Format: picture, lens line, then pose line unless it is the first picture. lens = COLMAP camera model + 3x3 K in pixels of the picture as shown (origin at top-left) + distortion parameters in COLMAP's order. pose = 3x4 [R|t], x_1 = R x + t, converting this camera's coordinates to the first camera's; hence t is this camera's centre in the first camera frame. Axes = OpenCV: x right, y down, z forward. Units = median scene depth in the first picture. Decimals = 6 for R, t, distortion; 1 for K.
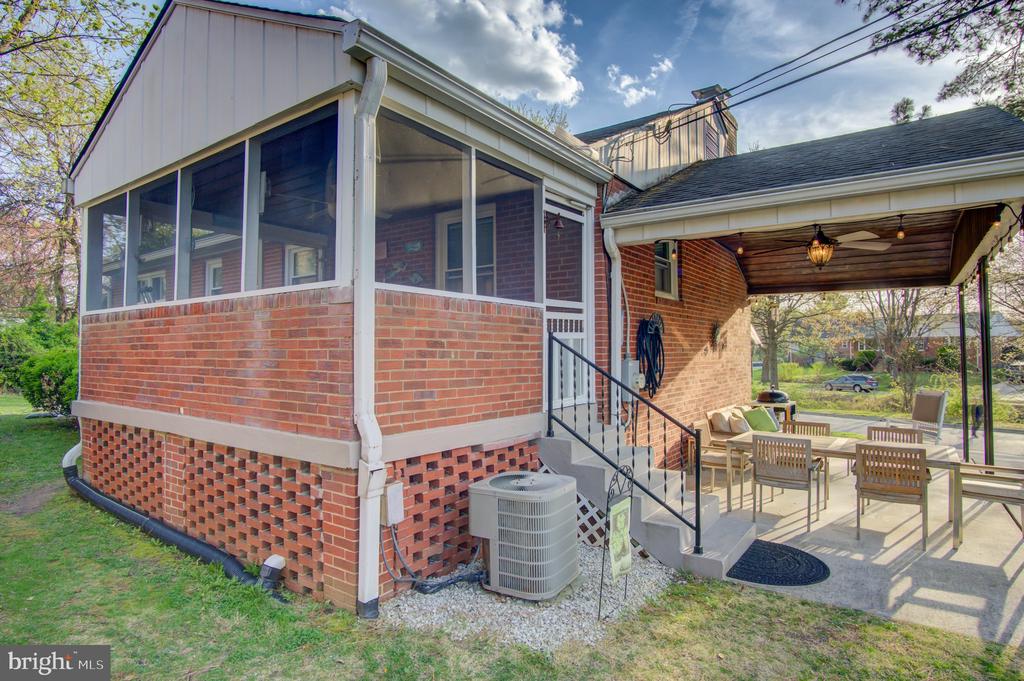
lens RADIAL K [[539.7, 0, 512.0], [0, 539.7, 340.5], [0, 0, 1]] dist [0.000102, -0.000088]
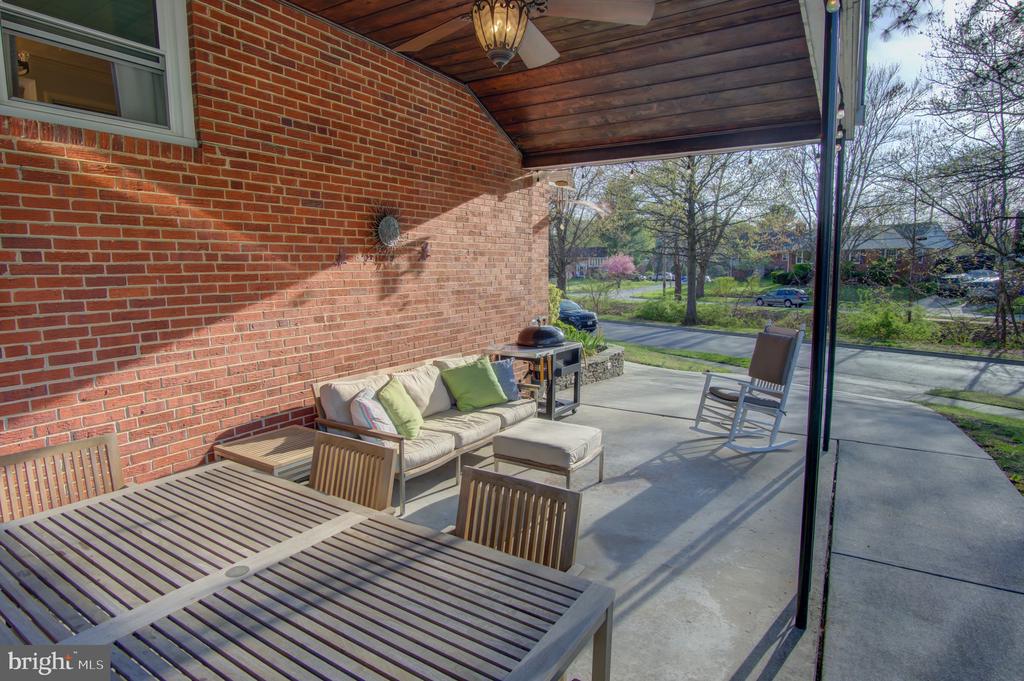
lens RADIAL K [[539.7, 0, 512.0], [0, 539.7, 340.5], [0, 0, 1]] dist [0.000102, -0.000088]
pose [[0.997303, -0.010938, 0.072575, 0.392700], [-0.000716, 0.987335, 0.158651, 0.011014], [-0.073391, -0.158275, 0.984664, 0.387070]]
